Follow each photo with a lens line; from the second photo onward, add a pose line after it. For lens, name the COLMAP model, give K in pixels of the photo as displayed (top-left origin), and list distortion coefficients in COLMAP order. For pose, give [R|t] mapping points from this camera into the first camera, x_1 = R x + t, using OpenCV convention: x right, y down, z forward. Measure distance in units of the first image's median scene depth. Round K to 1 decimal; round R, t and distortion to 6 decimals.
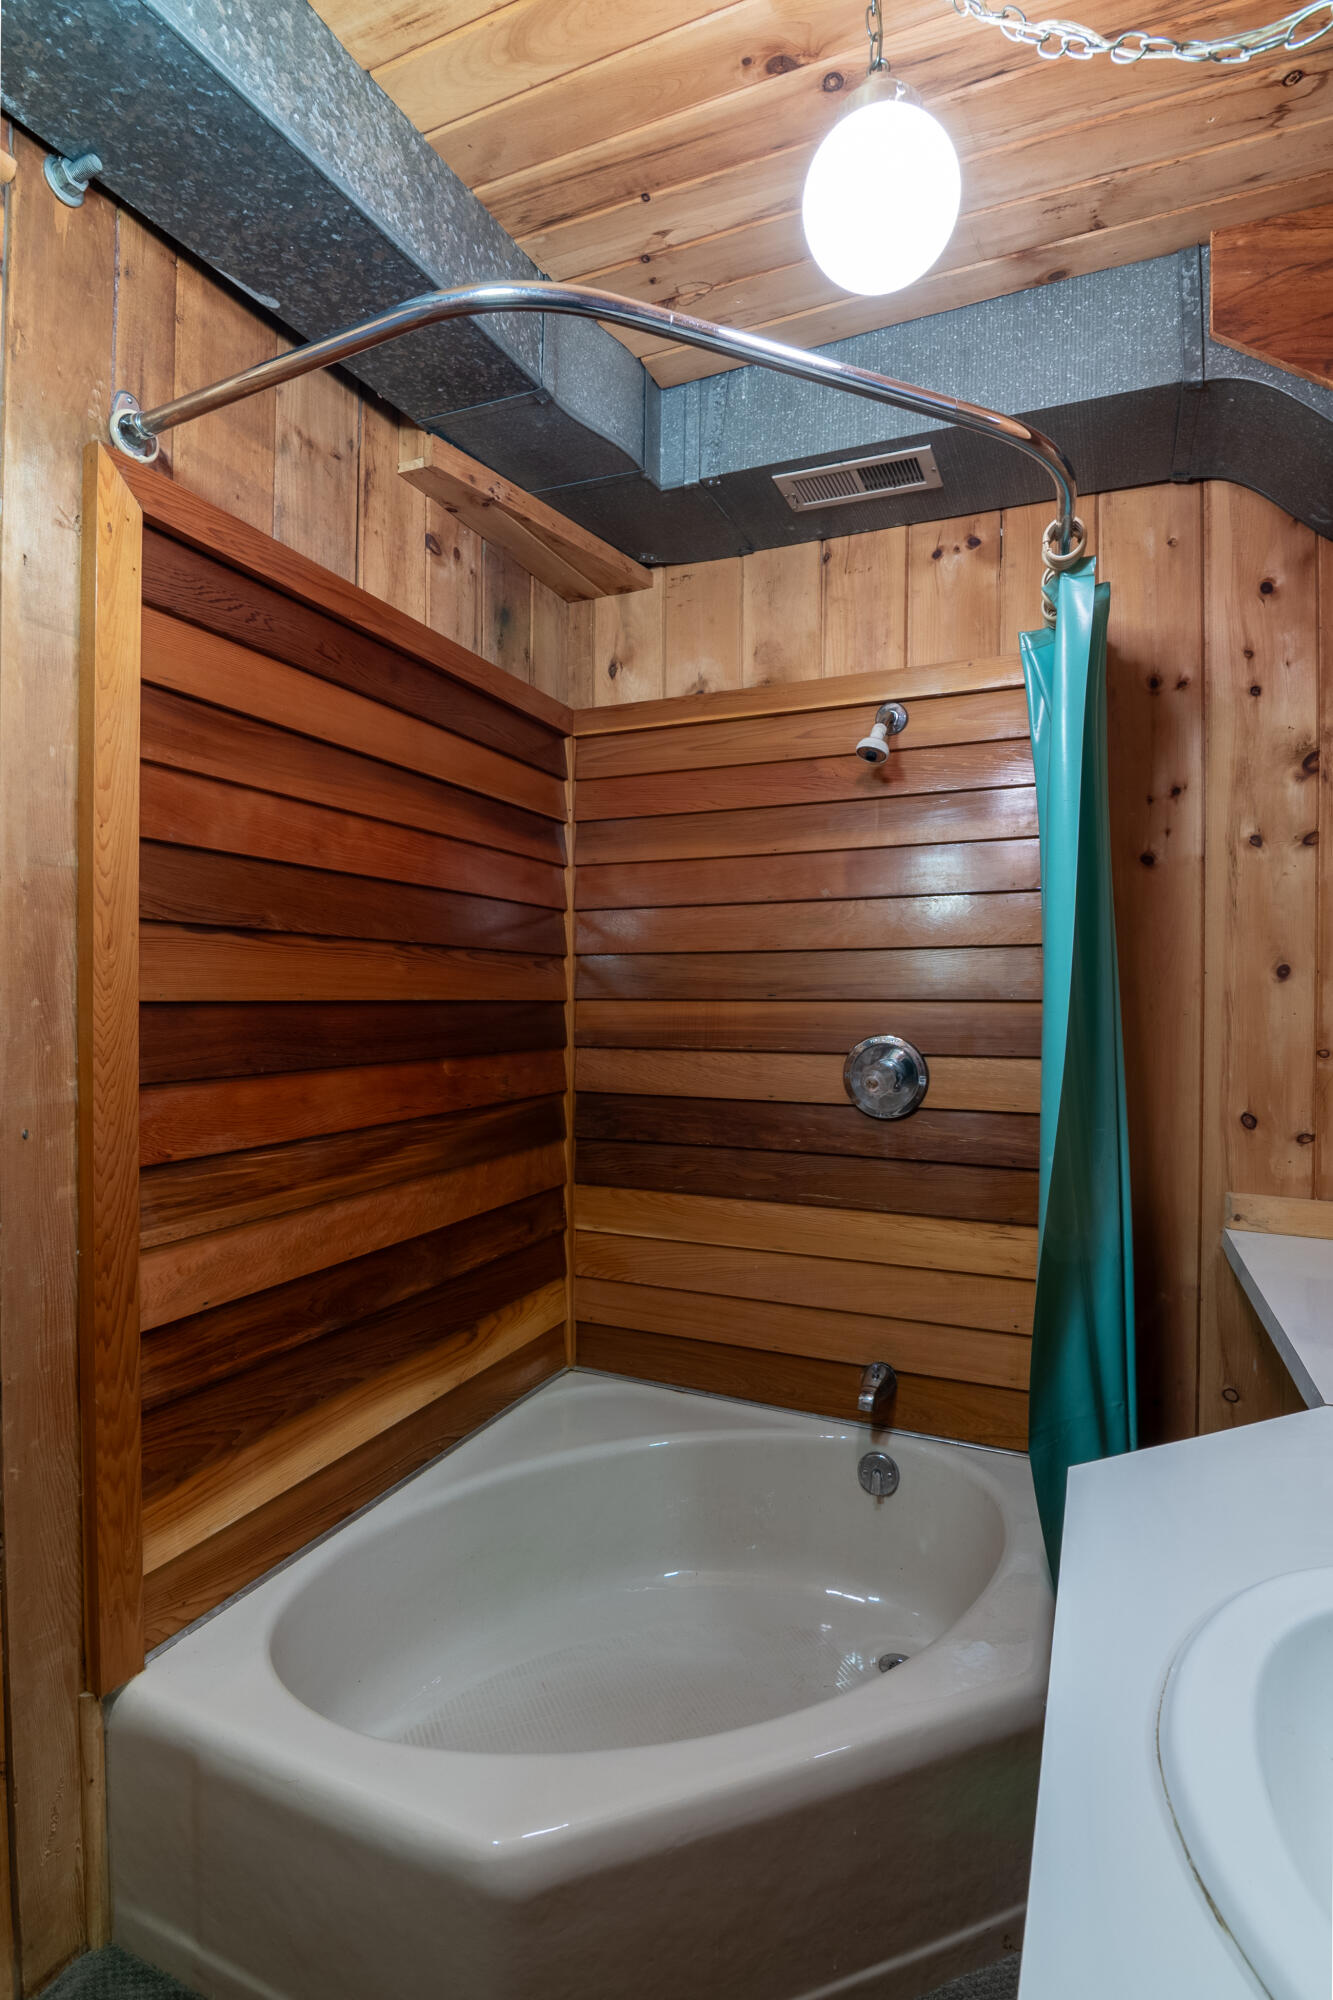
lens RADIAL K [[981.8, 0, 664.5], [0, 981.8, 999.4], [0, 0, 1]] dist [-0.015701, -0.006901]
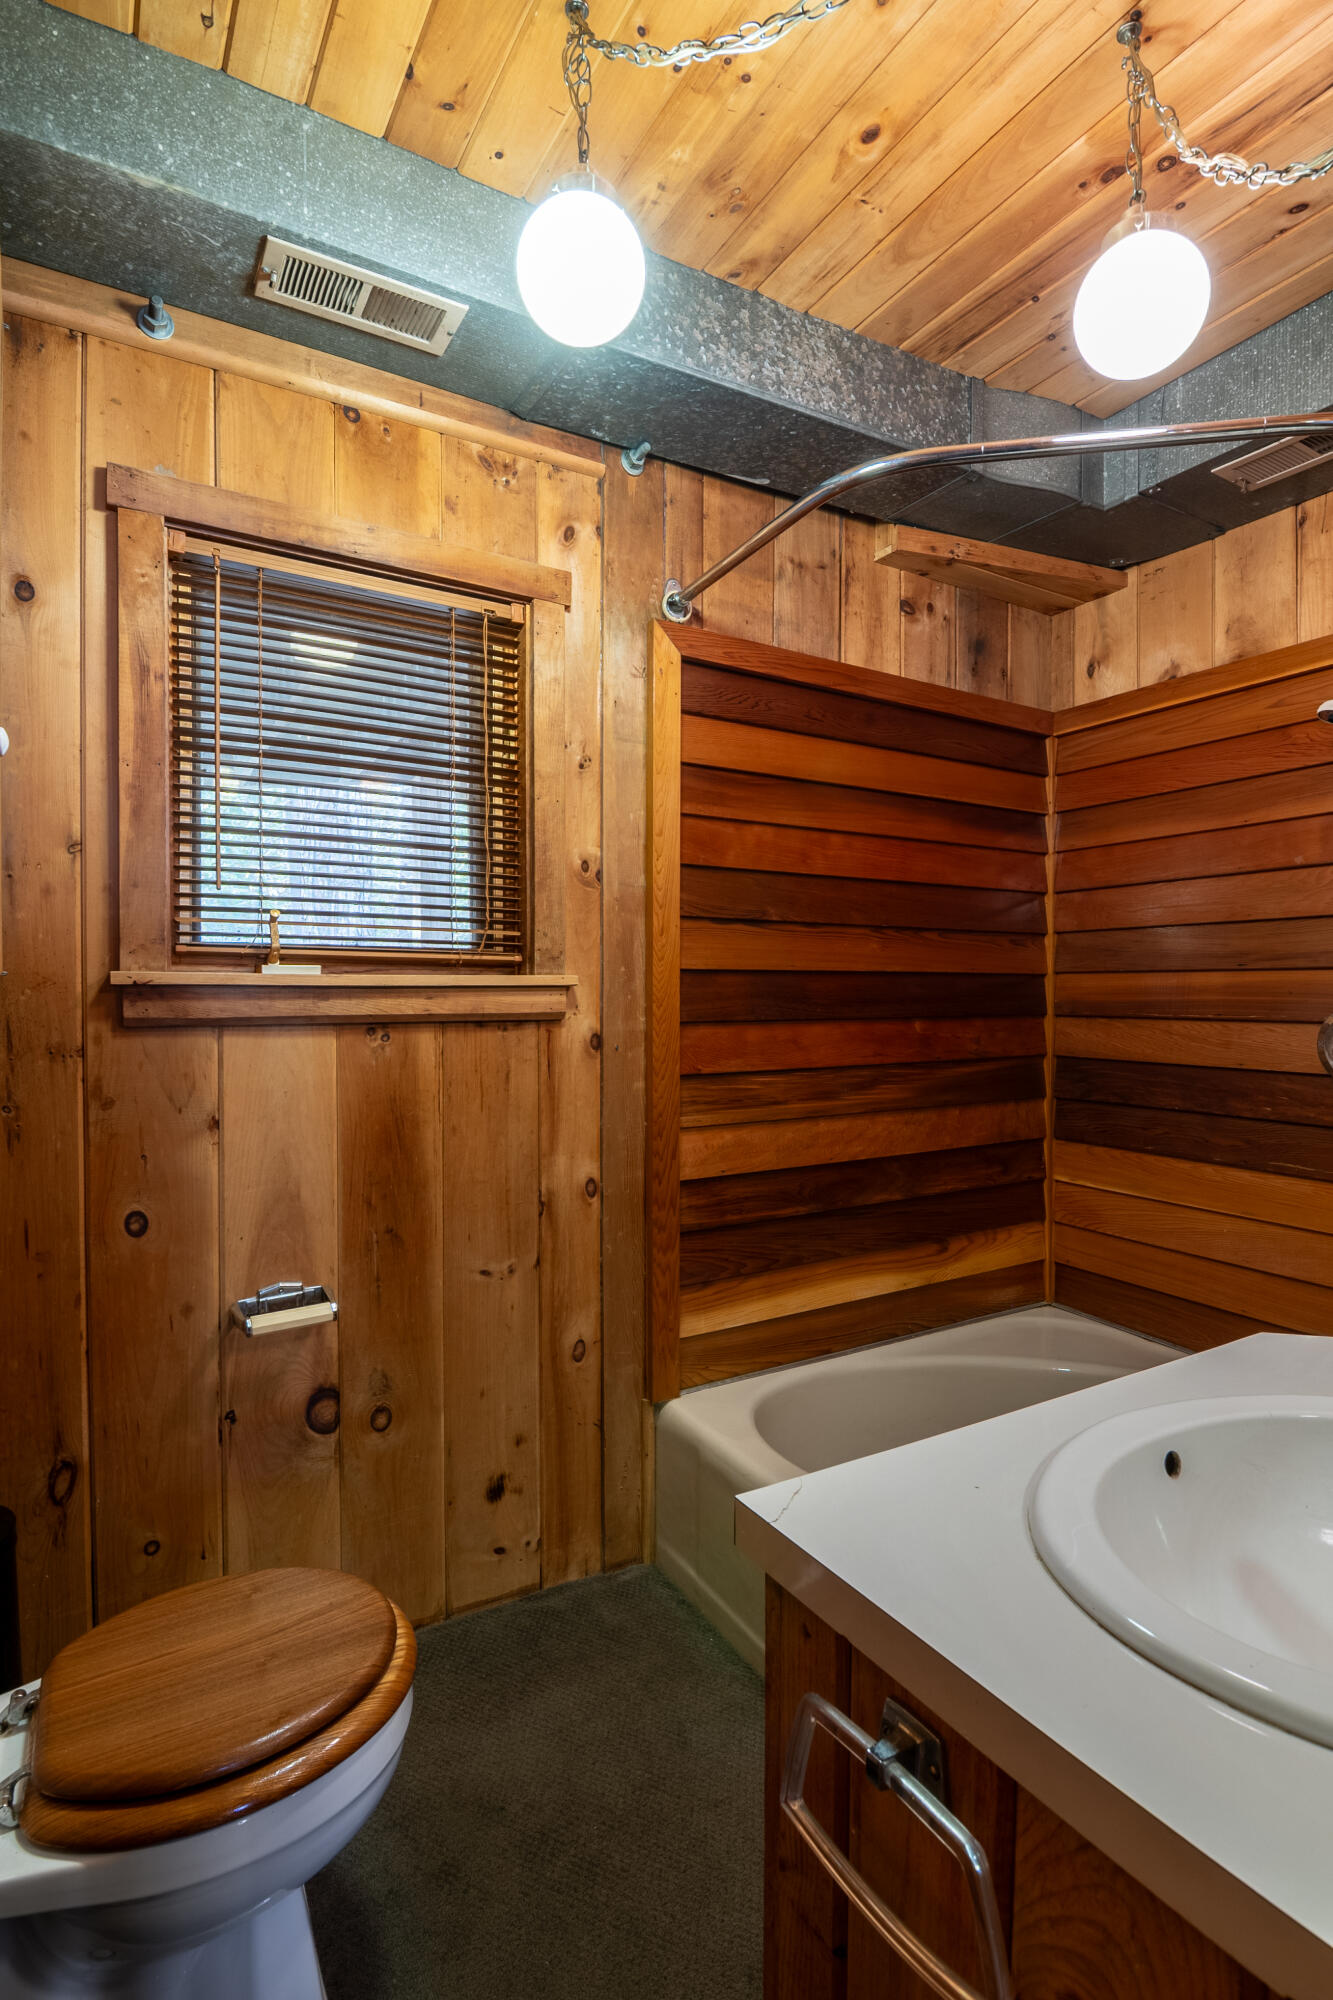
lens RADIAL K [[1098.0, 0, 678.3], [0, 1098.0, 1006.2], [0, 0, 1]] dist [-0.024681, -0.006411]
pose [[0.799000, 0.000126, -0.601331, 0.435983], [0.000102, 1.000000, 0.000344, 0.051585], [0.601331, -0.000336, 0.799000, -0.343984]]
